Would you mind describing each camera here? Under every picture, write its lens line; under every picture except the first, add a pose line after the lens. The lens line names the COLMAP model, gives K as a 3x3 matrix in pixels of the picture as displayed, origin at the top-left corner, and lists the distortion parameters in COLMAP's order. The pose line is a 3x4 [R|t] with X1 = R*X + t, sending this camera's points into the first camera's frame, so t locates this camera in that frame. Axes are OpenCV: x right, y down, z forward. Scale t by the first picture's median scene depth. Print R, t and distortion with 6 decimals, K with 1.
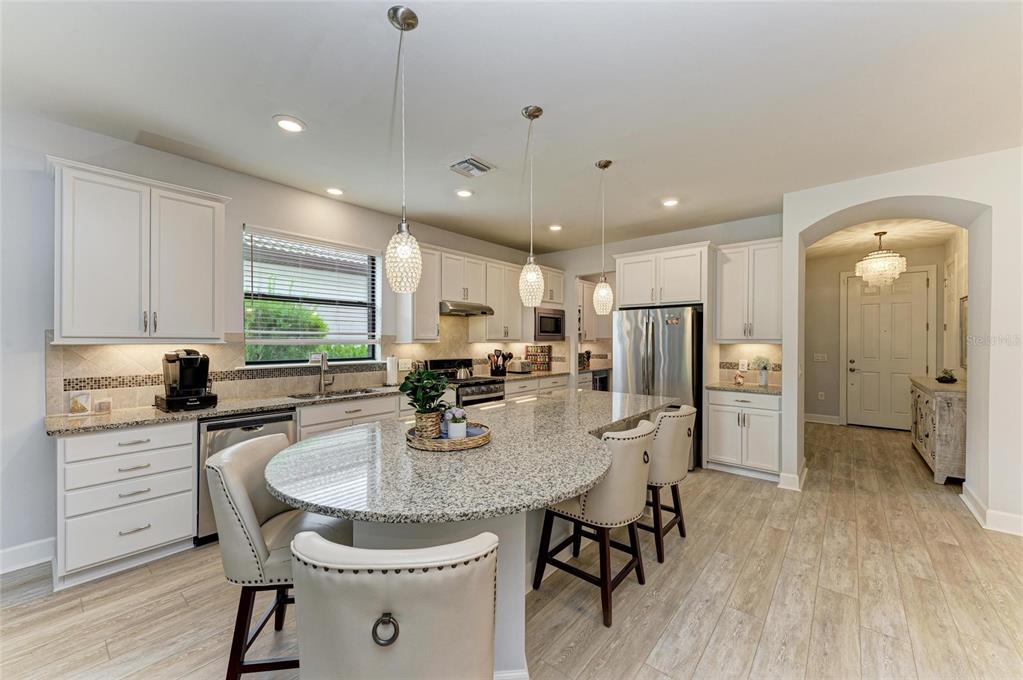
lens RADIAL K [[403.5, 0, 508.5], [0, 403.5, 341.1], [0, 0, 1]] dist [0.003861, 0.000098]
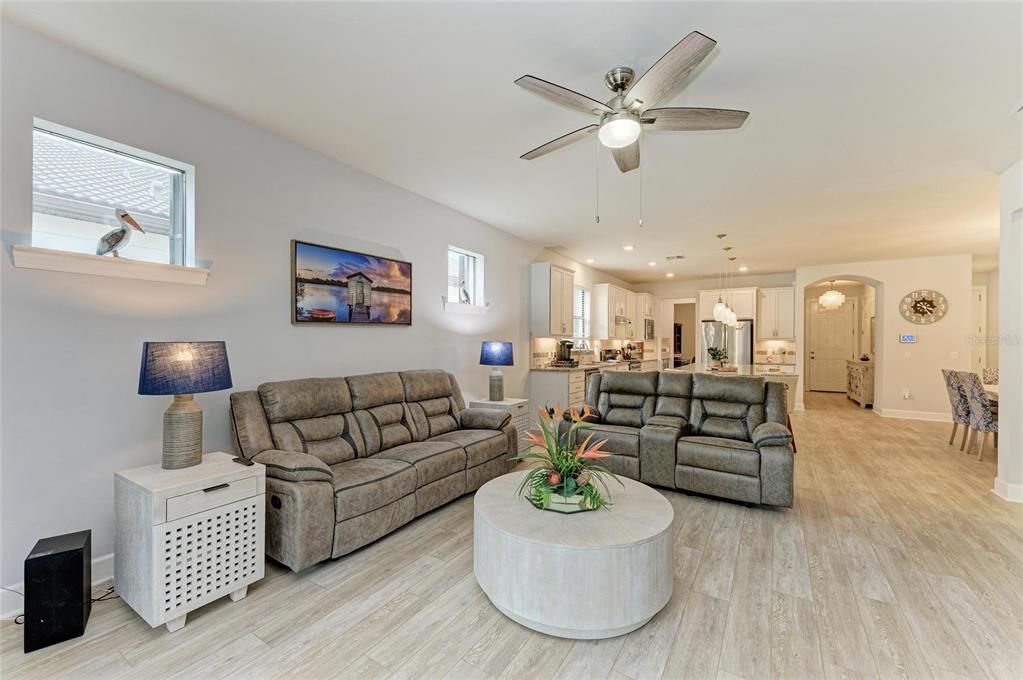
lens RADIAL K [[414.0, 0, 507.3], [0, 414.0, 340.6], [0, 0, 1]] dist [-0.000270, -0.000410]
pose [[0.991920, 0.003196, 0.126822, -0.926975], [-0.002574, 0.999984, -0.005066, 0.020294], [-0.126836, 0.004699, 0.991913, -0.798538]]
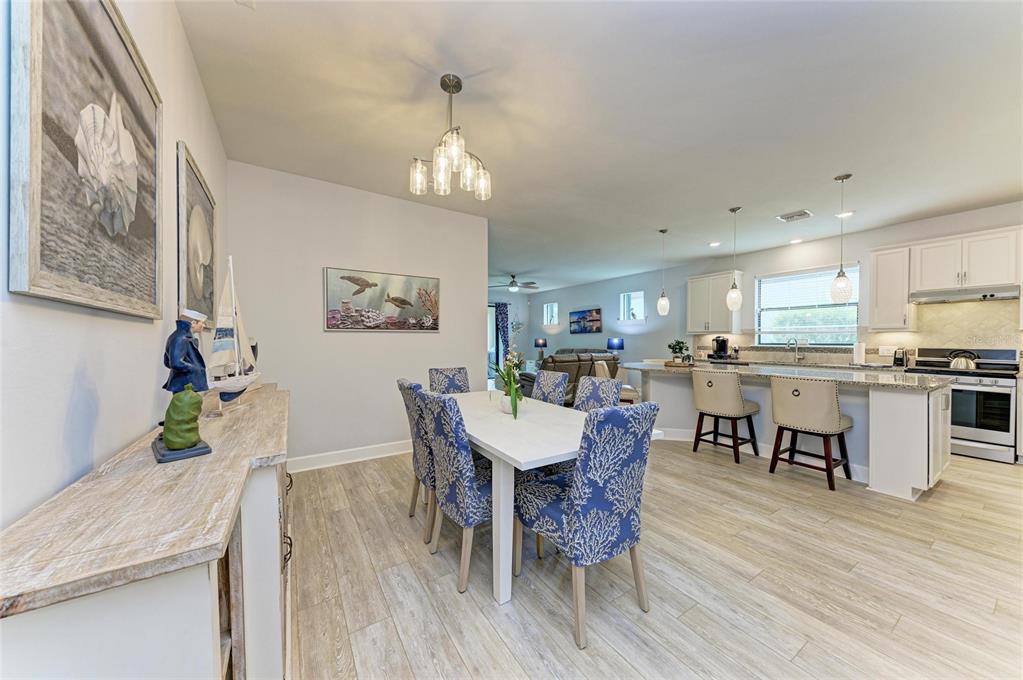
lens RADIAL K [[346.0, 0, 506.8], [0, 346.0, 340.7], [0, 0, 1]] dist [0.000232, 0.000001]
pose [[-0.290738, 0.012060, -0.956727, 1.159162], [0.013693, 0.999871, 0.008443, 0.006196], [0.956705, -0.010646, -0.290866, 0.248040]]
